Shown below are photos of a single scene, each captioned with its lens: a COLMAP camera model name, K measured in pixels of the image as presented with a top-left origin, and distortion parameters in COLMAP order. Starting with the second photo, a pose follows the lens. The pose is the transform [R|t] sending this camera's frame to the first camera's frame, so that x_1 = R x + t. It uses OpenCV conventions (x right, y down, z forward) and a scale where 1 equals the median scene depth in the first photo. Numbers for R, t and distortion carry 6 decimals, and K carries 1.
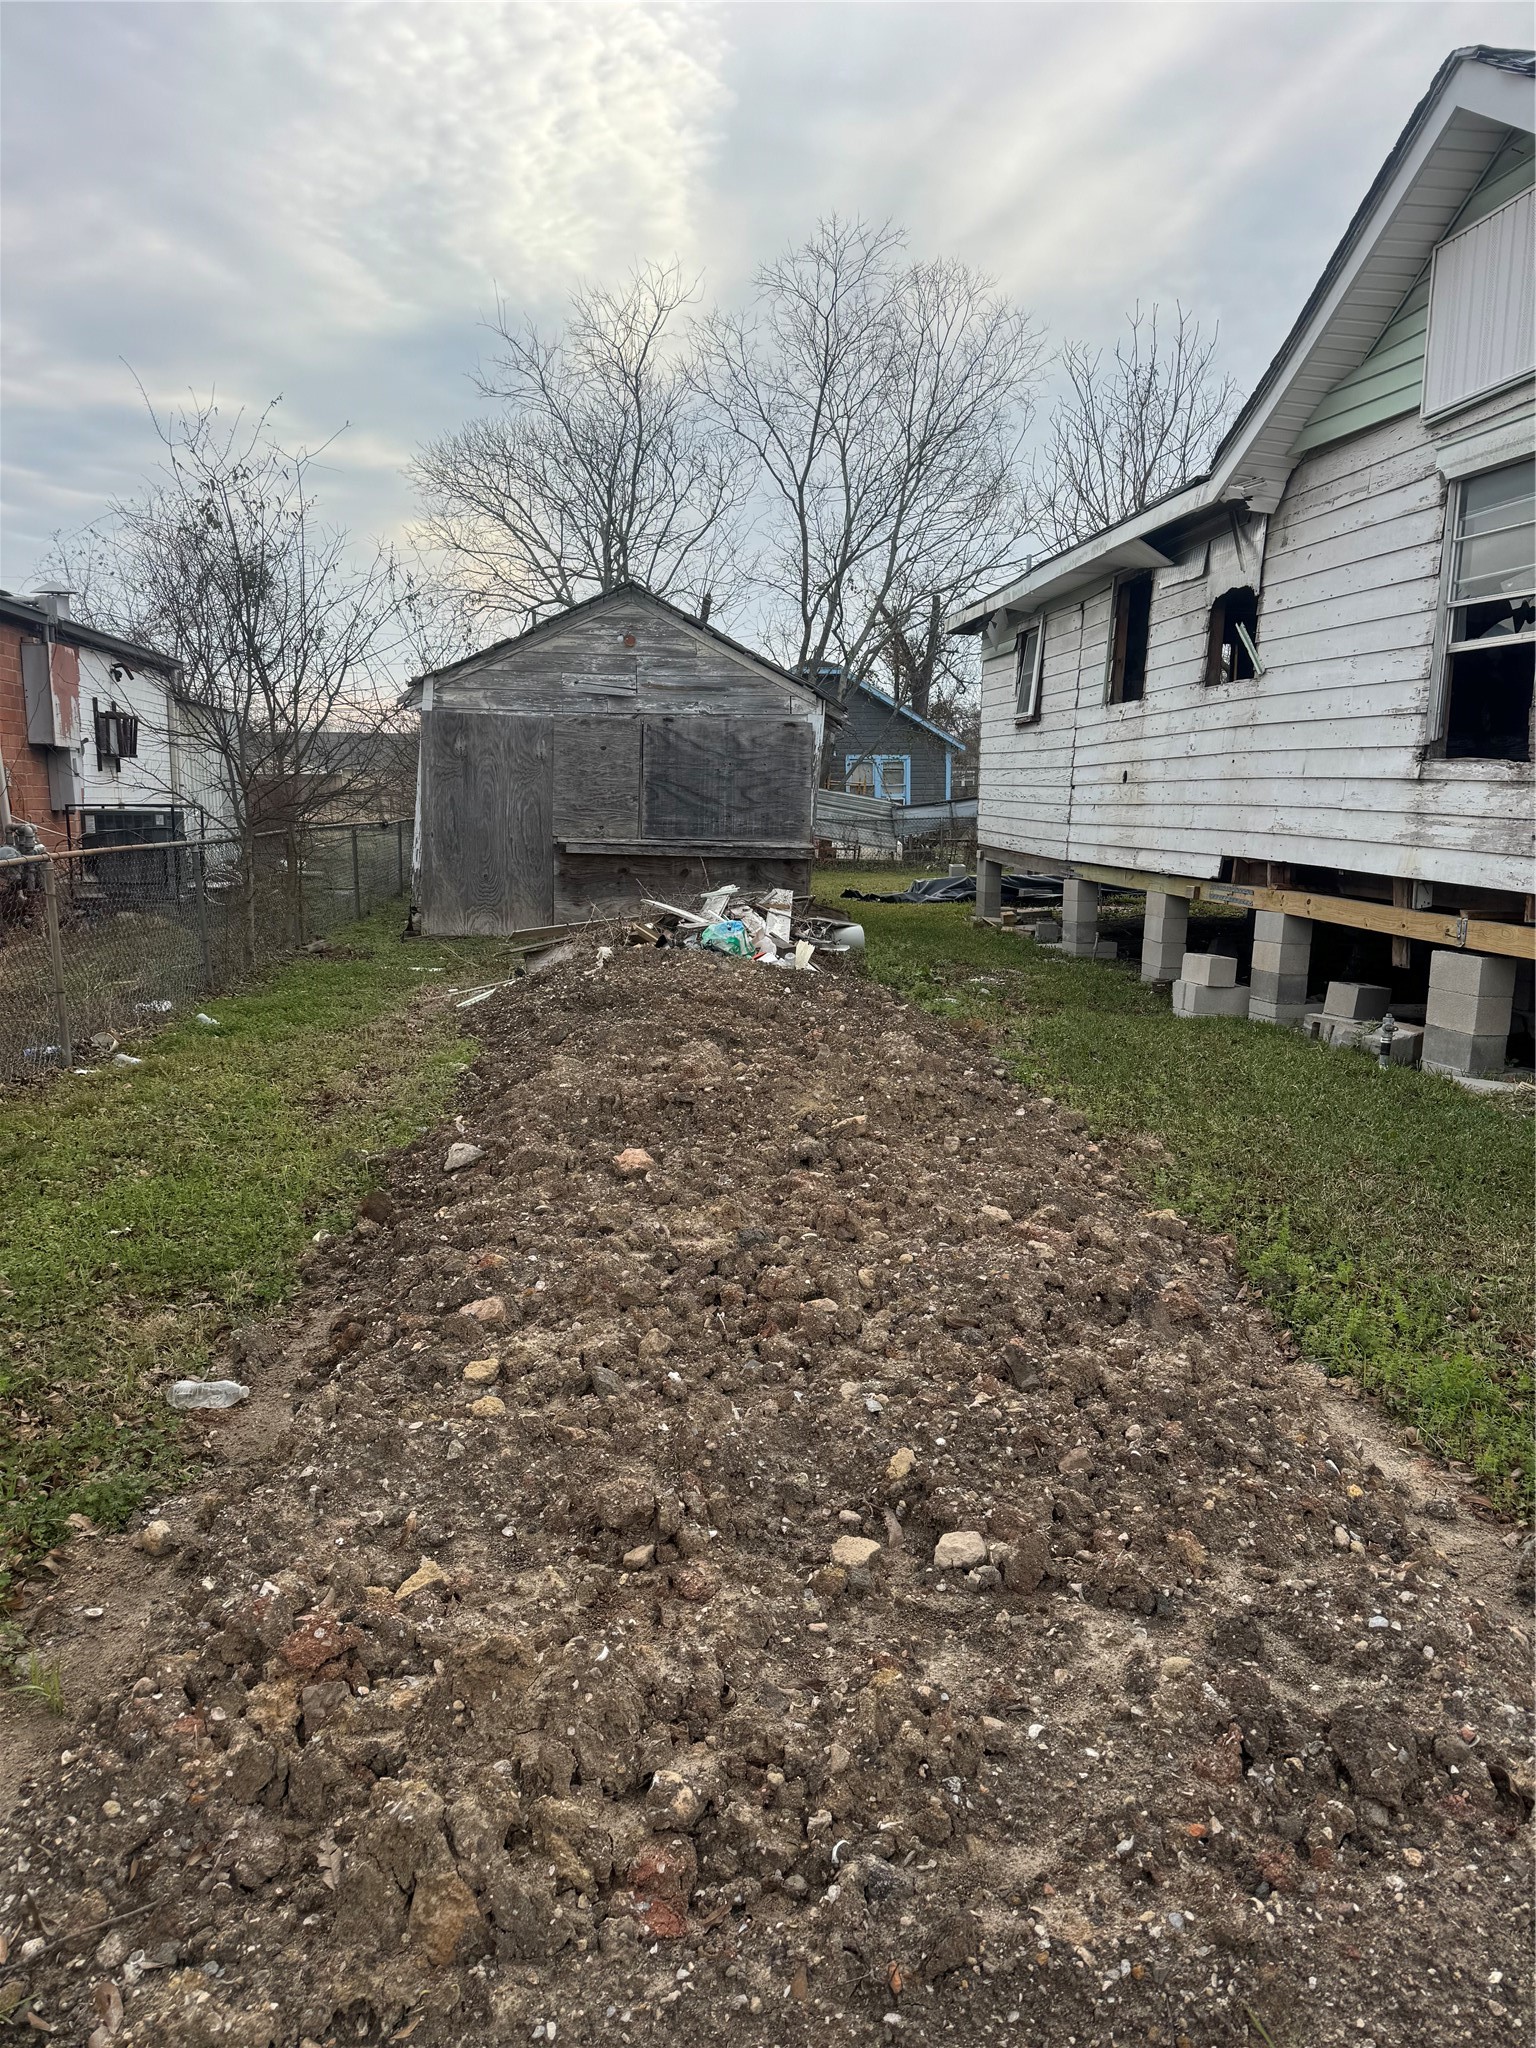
lens RADIAL K [[1442.4, 0, 766.2], [0, 1442.4, 1035.4], [0, 0, 1]] dist [0.076731, -0.100327]
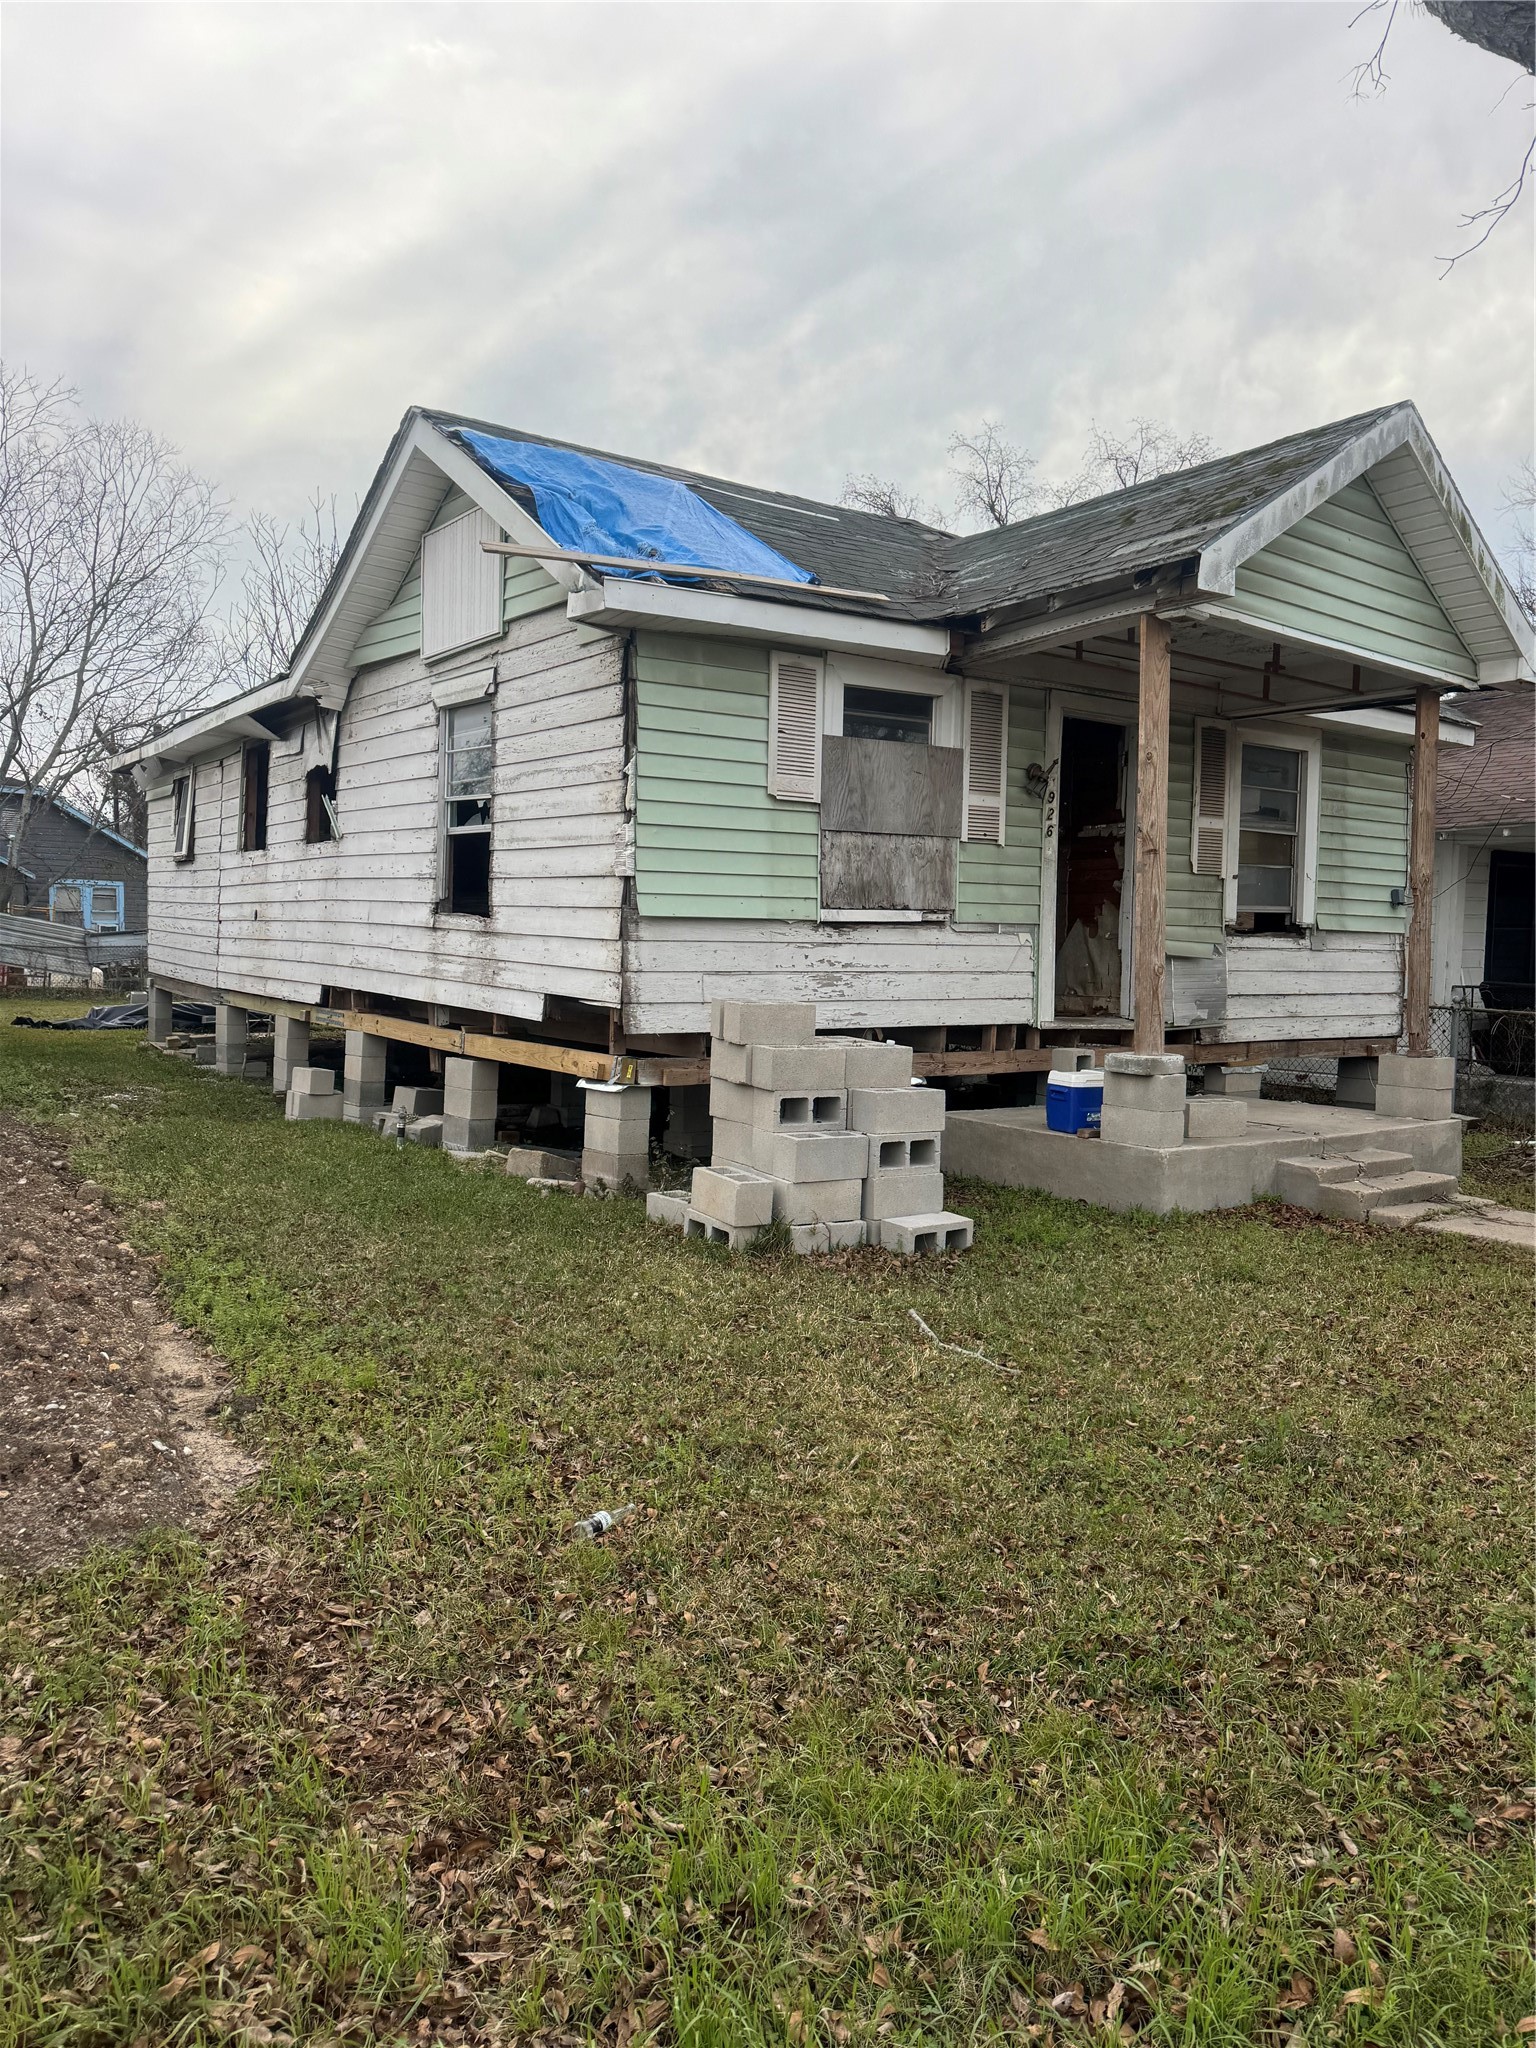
lens RADIAL K [[1470.2, 0, 785.8], [0, 1470.2, 1032.6], [0, 0, 1]] dist [0.135090, -0.170312]
pose [[0.889831, 0.002536, 0.456283, 0.093604], [0.042057, 0.995272, -0.087548, 0.036717], [-0.454348, 0.097093, 0.885517, -0.237914]]
